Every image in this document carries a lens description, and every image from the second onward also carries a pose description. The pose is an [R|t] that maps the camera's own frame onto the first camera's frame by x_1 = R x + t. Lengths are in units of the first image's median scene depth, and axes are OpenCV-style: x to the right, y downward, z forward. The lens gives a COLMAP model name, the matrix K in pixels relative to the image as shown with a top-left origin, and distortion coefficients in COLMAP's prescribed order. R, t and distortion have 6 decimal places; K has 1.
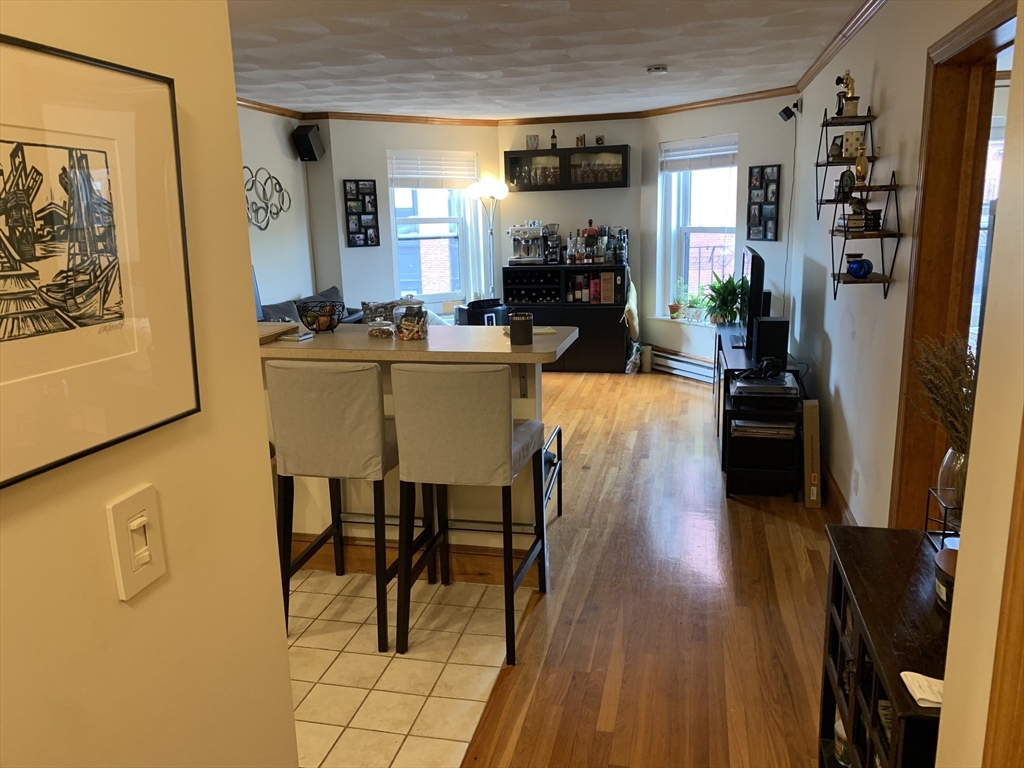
lens RADIAL K [[774.6, 0, 506.1], [0, 774.6, 387.5], [0, 0, 1]] dist [0.006825, -0.026224]
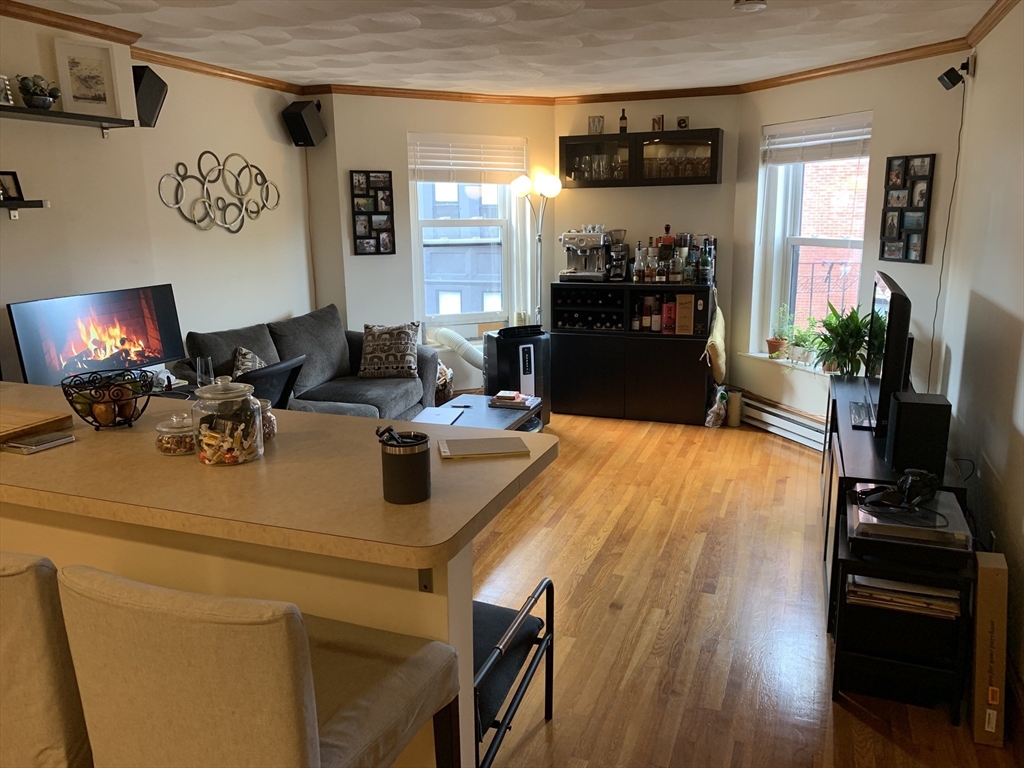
lens RADIAL K [[774.6, 0, 516.9], [0, 774.6, 376.8], [0, 0, 1]] dist [0.006825, -0.026224]
pose [[0.991909, 0.042020, -0.119794, 0.068990], [-0.042841, 0.999073, -0.004281, -0.065007], [0.119503, 0.009379, 0.992790, 0.251236]]
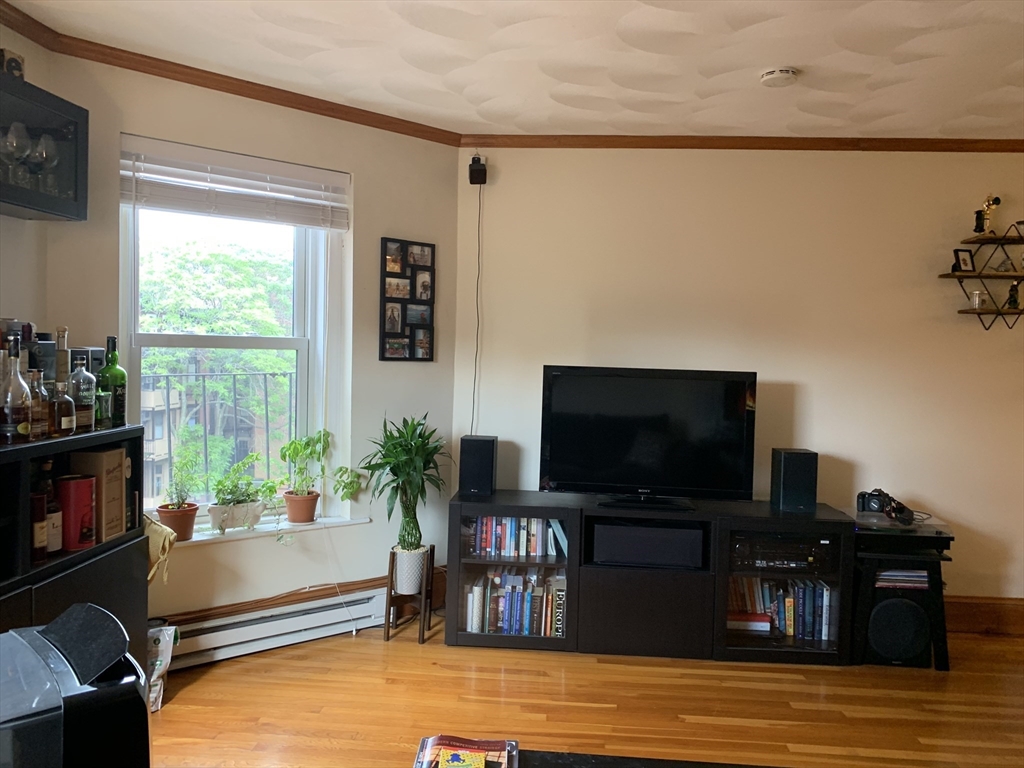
lens RADIAL K [[774.6, 0, 513.2], [0, 774.6, 375.9], [0, 0, 1]] dist [0.006825, -0.026224]
pose [[-0.170855, -0.013627, 0.985202, -0.277588], [0.196540, 0.979338, 0.047630, -0.187086], [-0.965495, 0.201770, -0.164646, 1.002849]]
